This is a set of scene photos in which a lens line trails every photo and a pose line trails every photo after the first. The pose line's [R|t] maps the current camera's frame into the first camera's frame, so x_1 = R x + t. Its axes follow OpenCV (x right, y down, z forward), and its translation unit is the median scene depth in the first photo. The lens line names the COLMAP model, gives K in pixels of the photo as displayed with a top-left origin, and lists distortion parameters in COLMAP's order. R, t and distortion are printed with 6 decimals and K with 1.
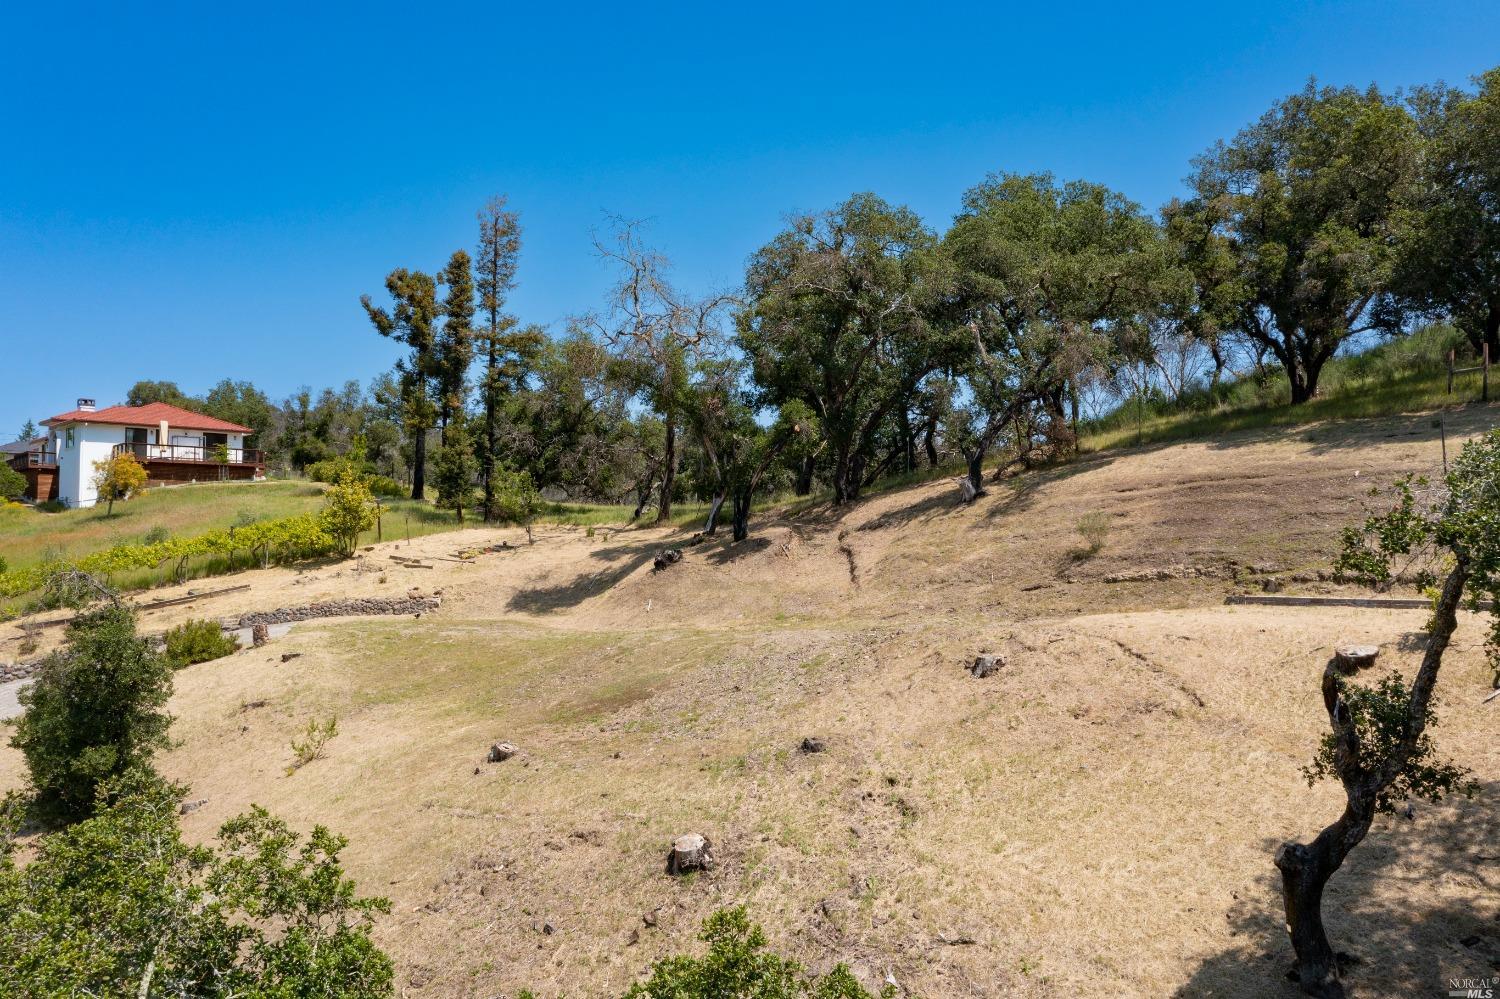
lens RADIAL K [[1199.1, 0, 745.2], [0, 1199.1, 494.3], [0, 0, 1]] dist [0.006082, 0.009218]
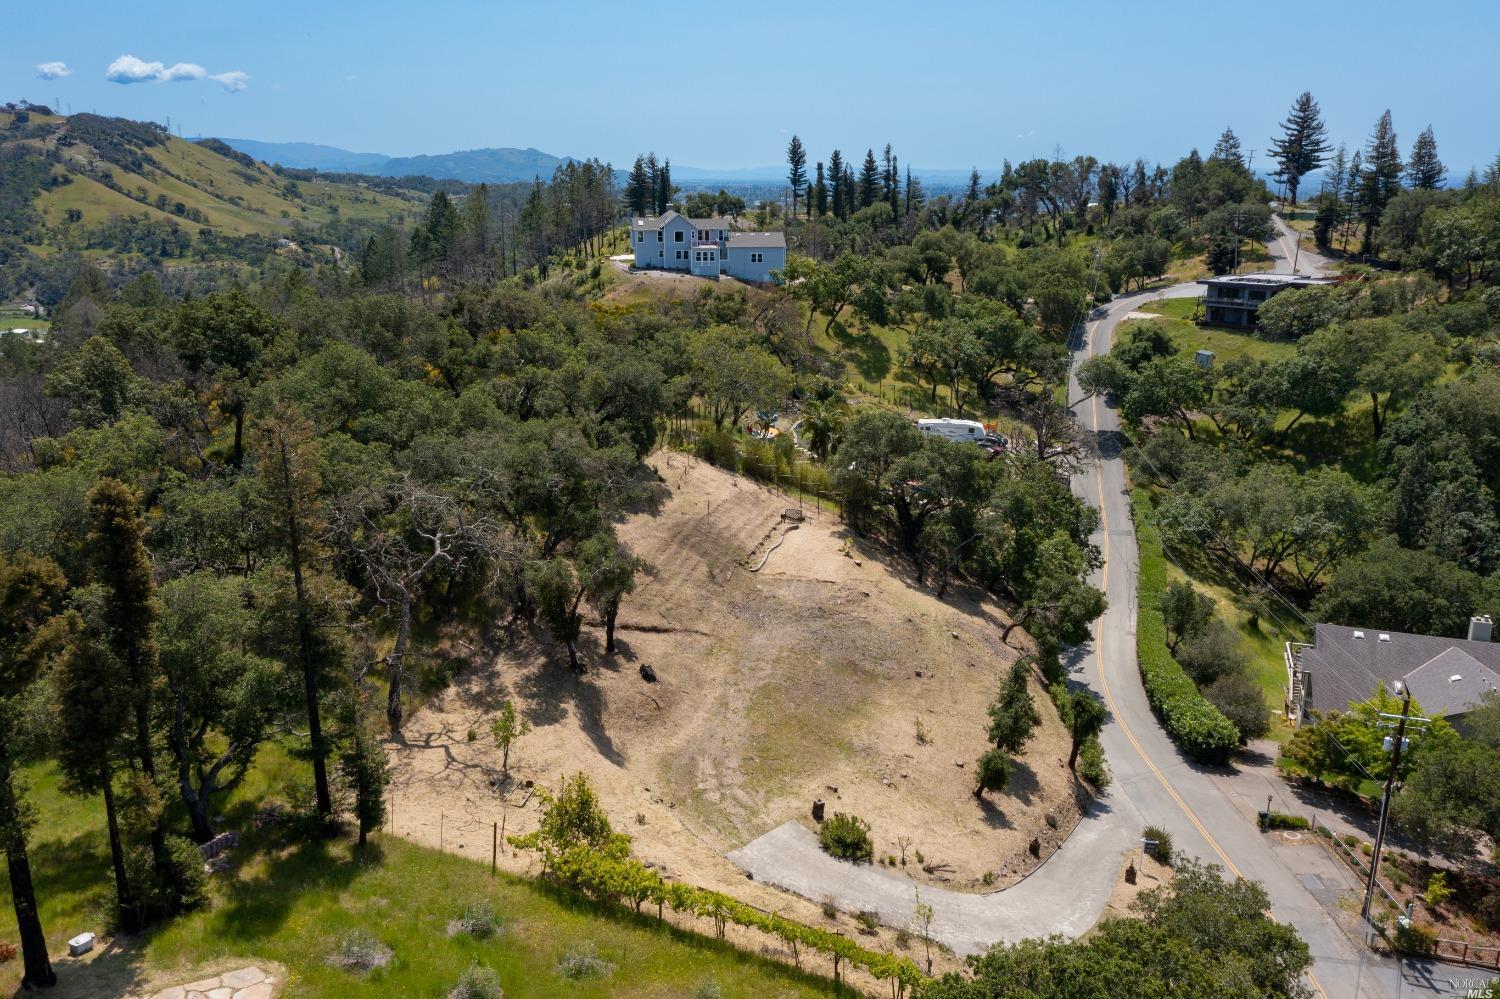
lens RADIAL K [[1199.1, 0, 749.1], [0, 1199.1, 493.8], [0, 0, 1]] dist [0.006082, 0.009218]
pose [[-0.554489, -0.219190, 0.802806, -1.433455], [-0.044431, 0.971111, 0.234454, -0.581536], [-0.831004, 0.094332, -0.548209, 1.830036]]
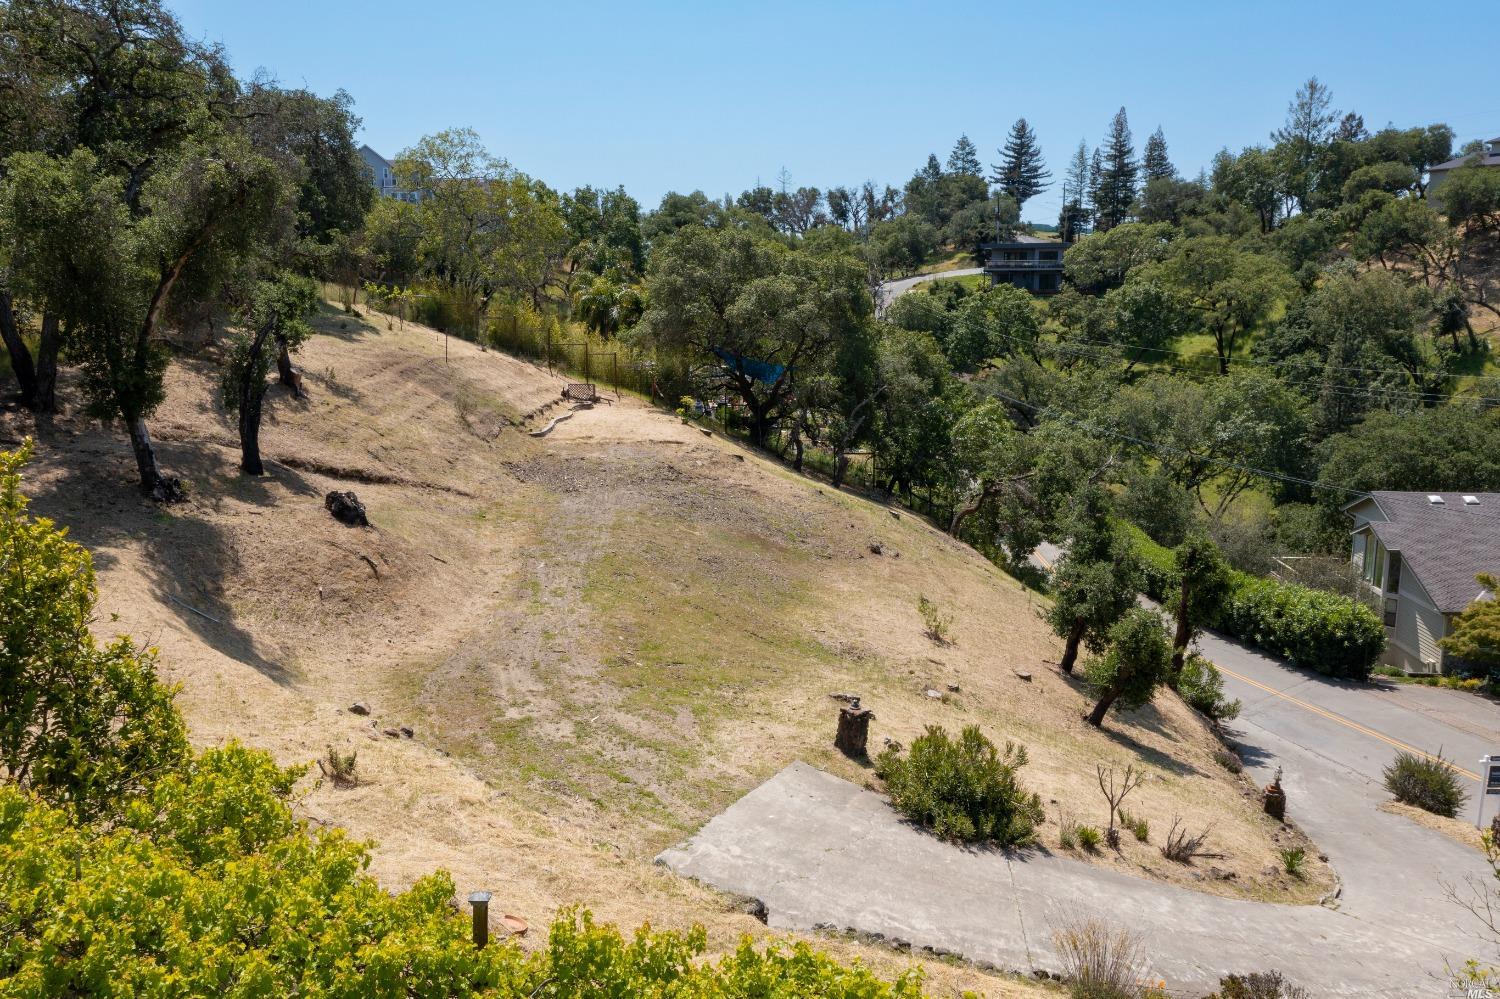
lens RADIAL K [[1199.1, 0, 748.8], [0, 1199.1, 499.9], [0, 0, 1]] dist [0.006082, 0.009218]
pose [[-0.744471, -0.118106, 0.657125, -0.707585], [-0.034920, 0.989770, 0.138332, -0.052795], [-0.666741, 0.080037, -0.740980, 1.419683]]
